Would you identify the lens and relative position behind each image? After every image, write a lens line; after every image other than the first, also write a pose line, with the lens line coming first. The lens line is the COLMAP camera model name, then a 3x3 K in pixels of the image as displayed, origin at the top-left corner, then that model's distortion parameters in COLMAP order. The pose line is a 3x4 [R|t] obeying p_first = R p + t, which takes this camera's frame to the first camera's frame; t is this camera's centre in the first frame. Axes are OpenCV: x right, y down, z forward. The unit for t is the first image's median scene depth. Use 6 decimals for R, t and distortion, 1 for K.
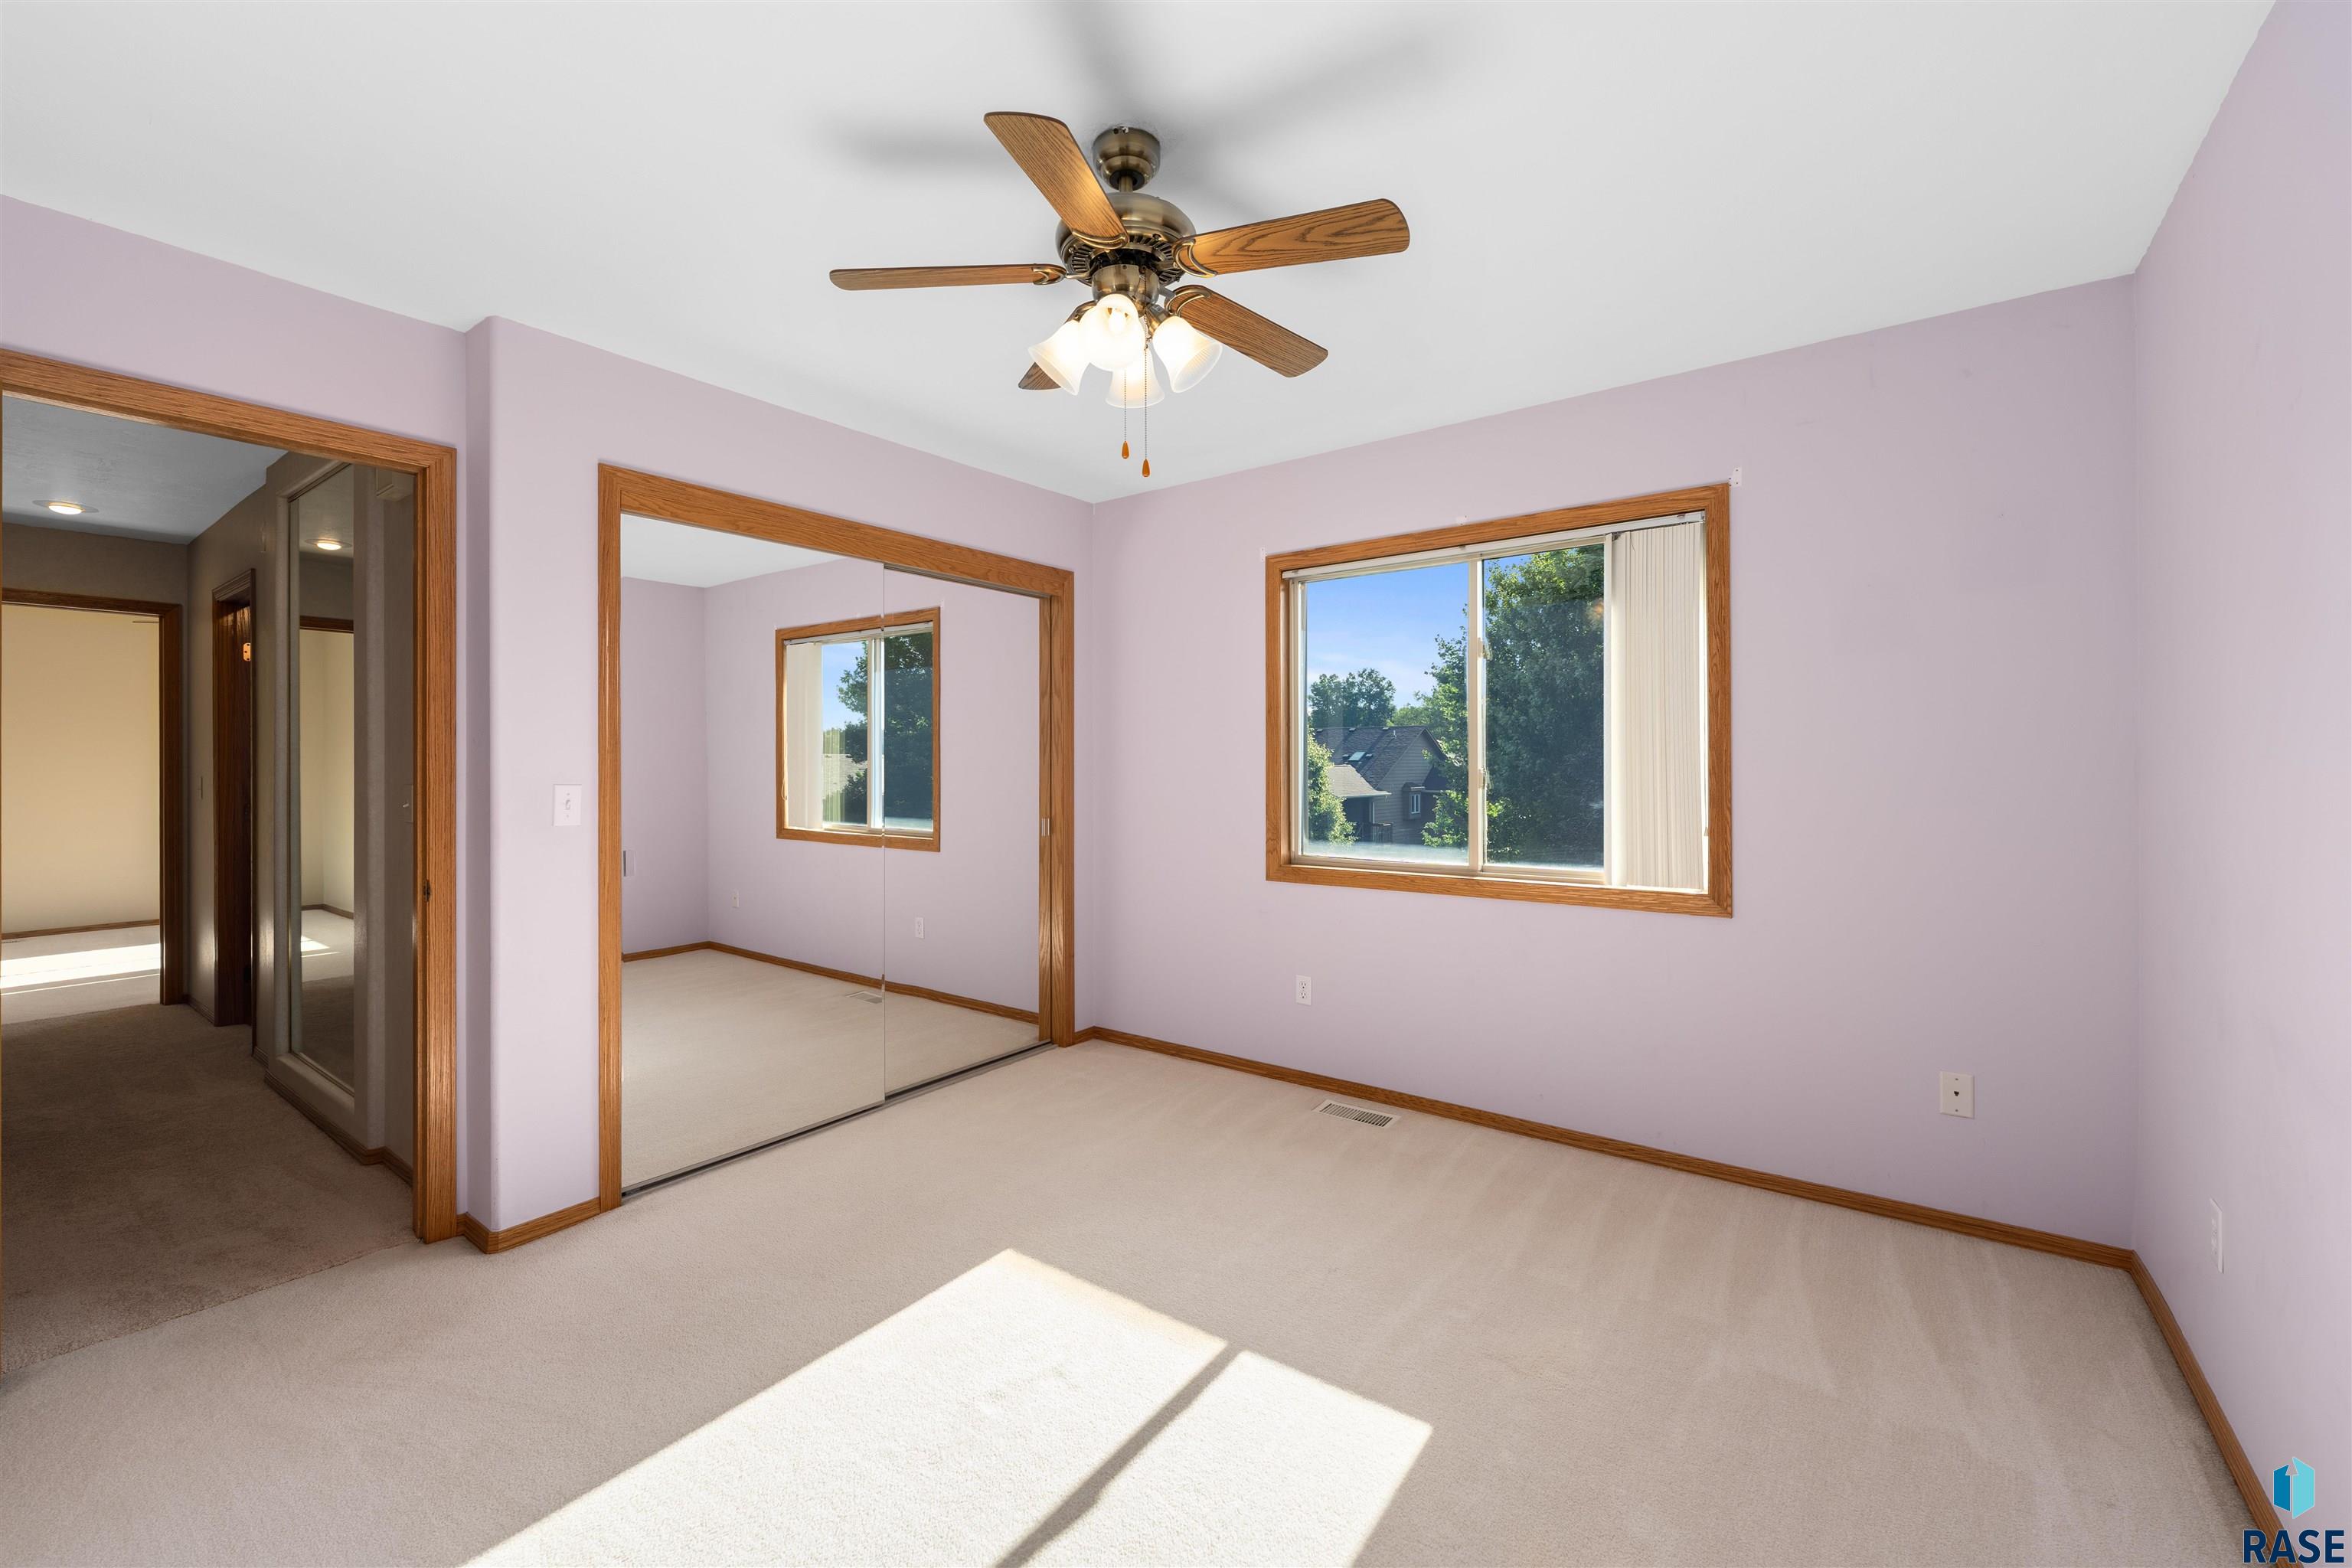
lens RADIAL K [[961.5, 0, 1176.1], [0, 961.5, 763.6], [0, 0, 1]] dist [-0.002275, -0.000161]
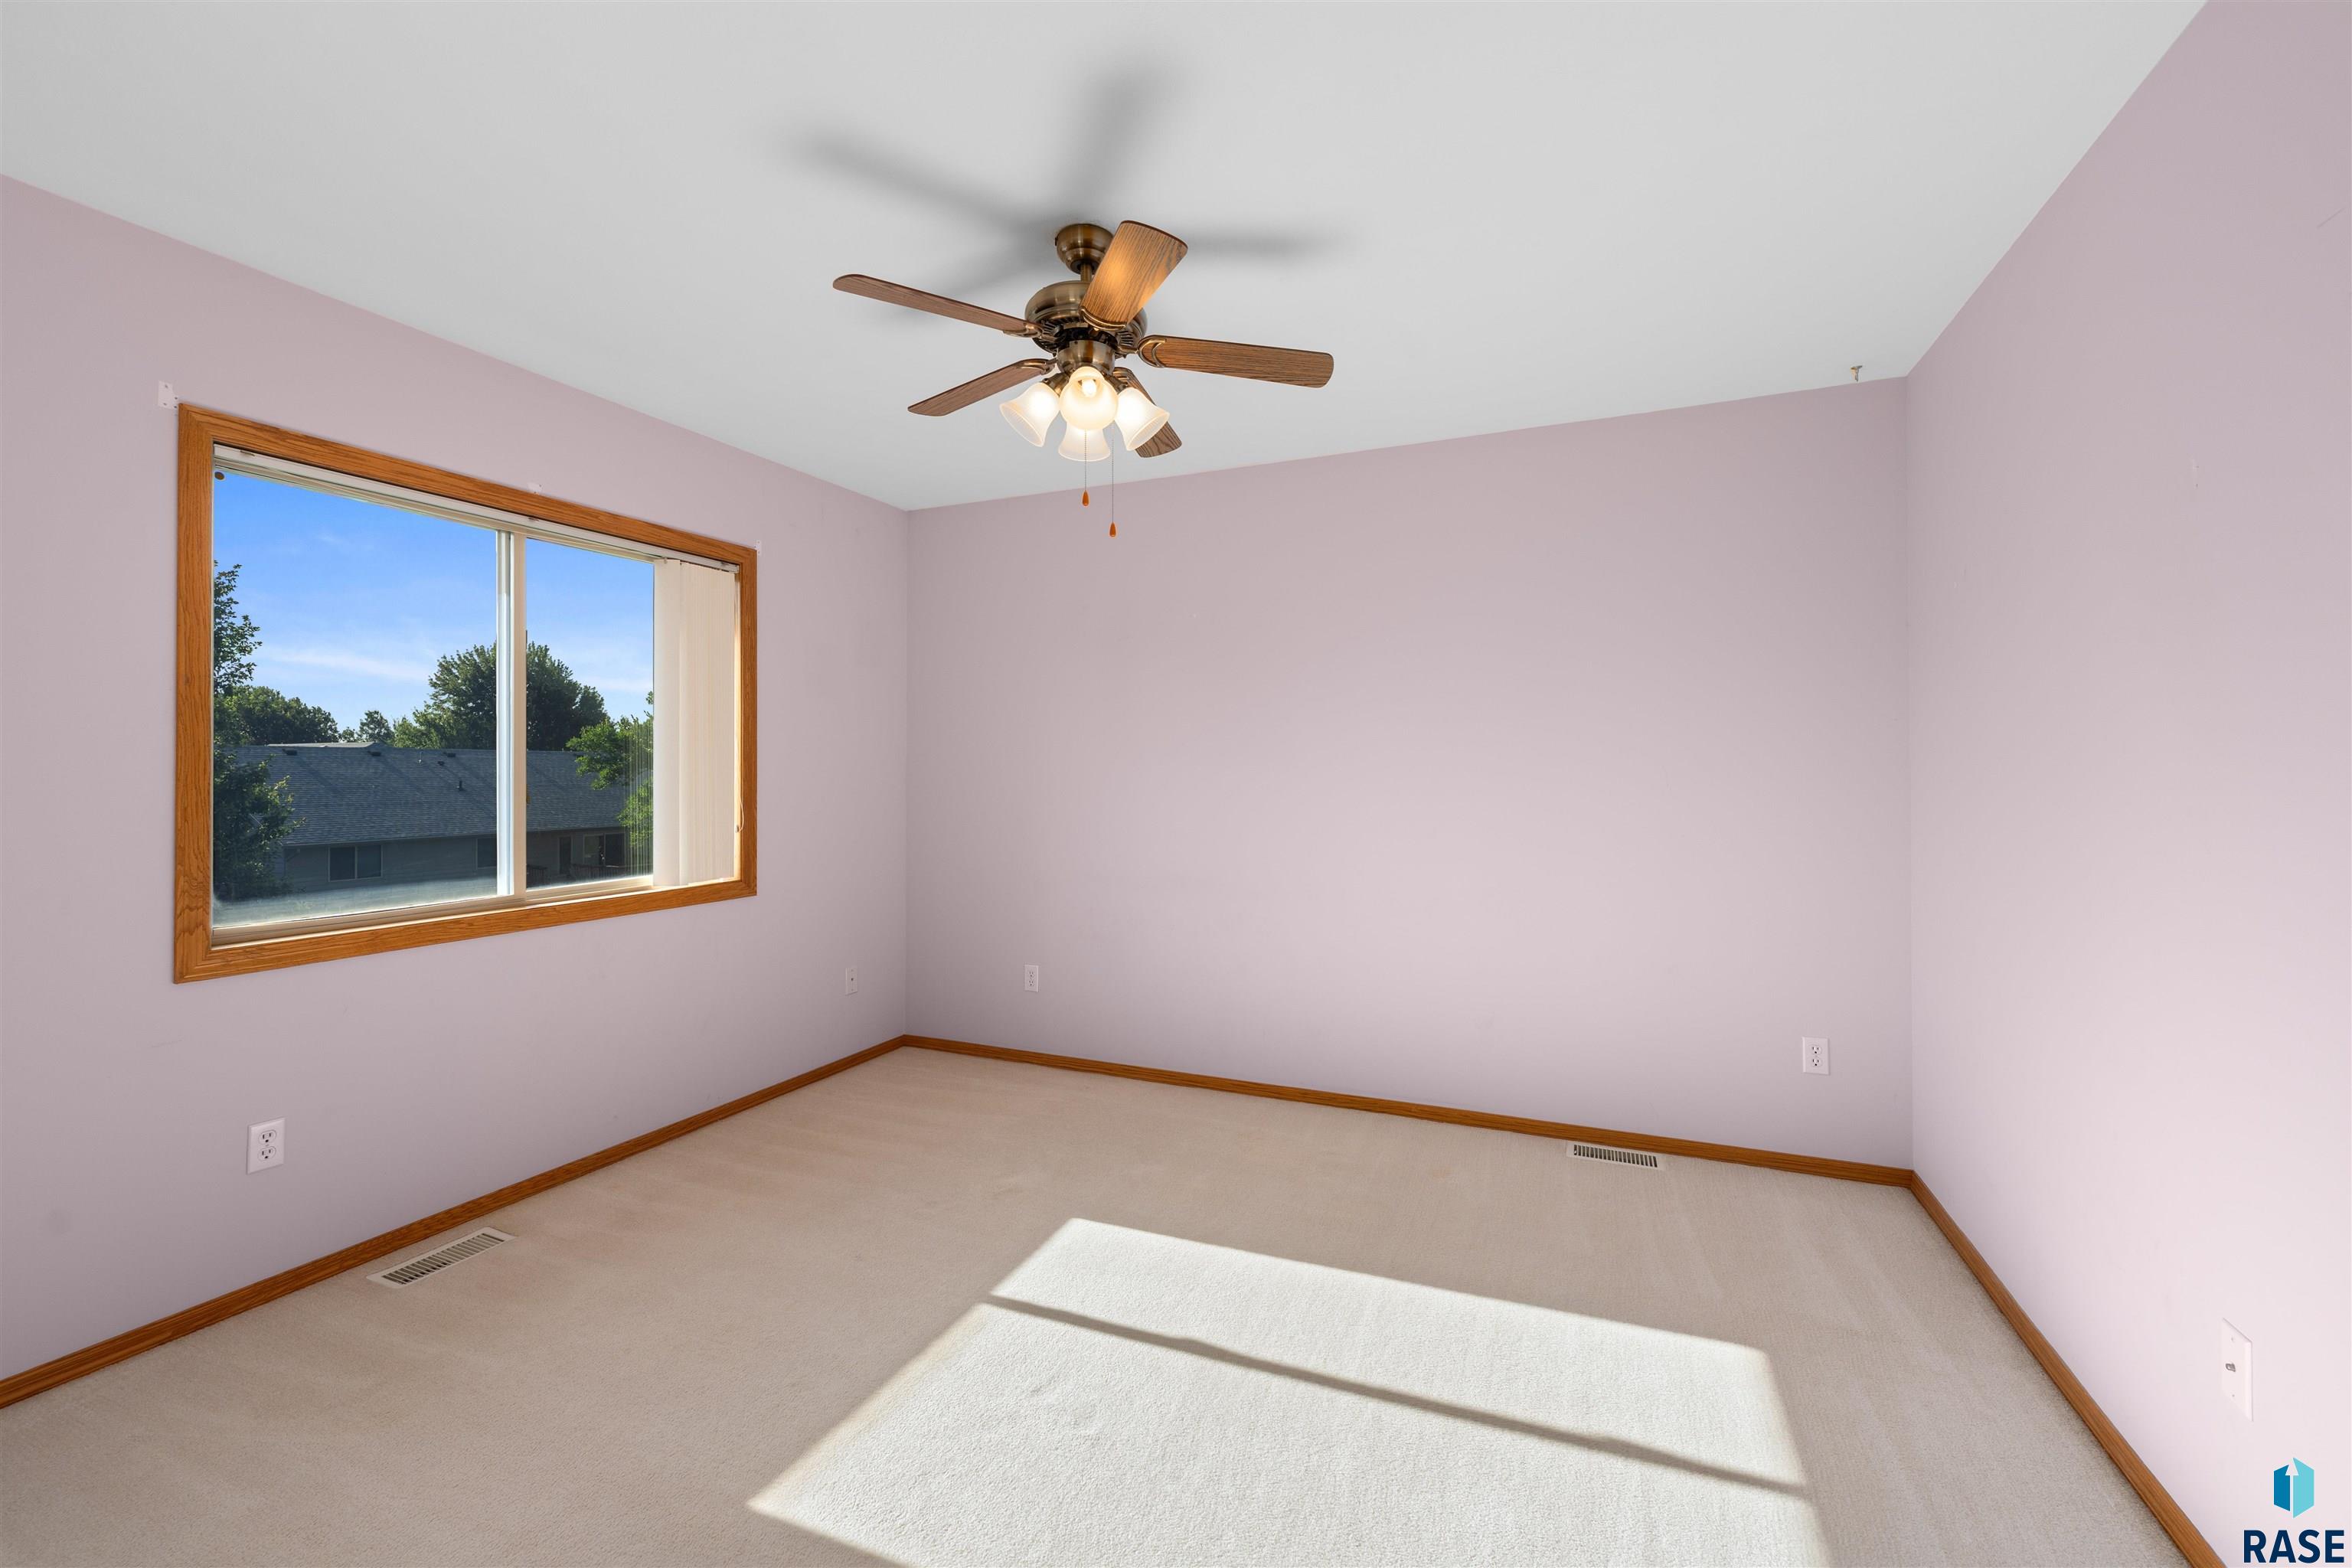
lens RADIAL K [[966.1, 0, 1171.5], [0, 966.1, 750.0], [0, 0, 1]] dist [0.000791, -0.000021]
pose [[-0.226286, 0.024653, 0.973749, -0.776311], [0.006098, 0.999696, -0.023893, 0.004505], [-0.974042, 0.000532, -0.226368, 0.750741]]
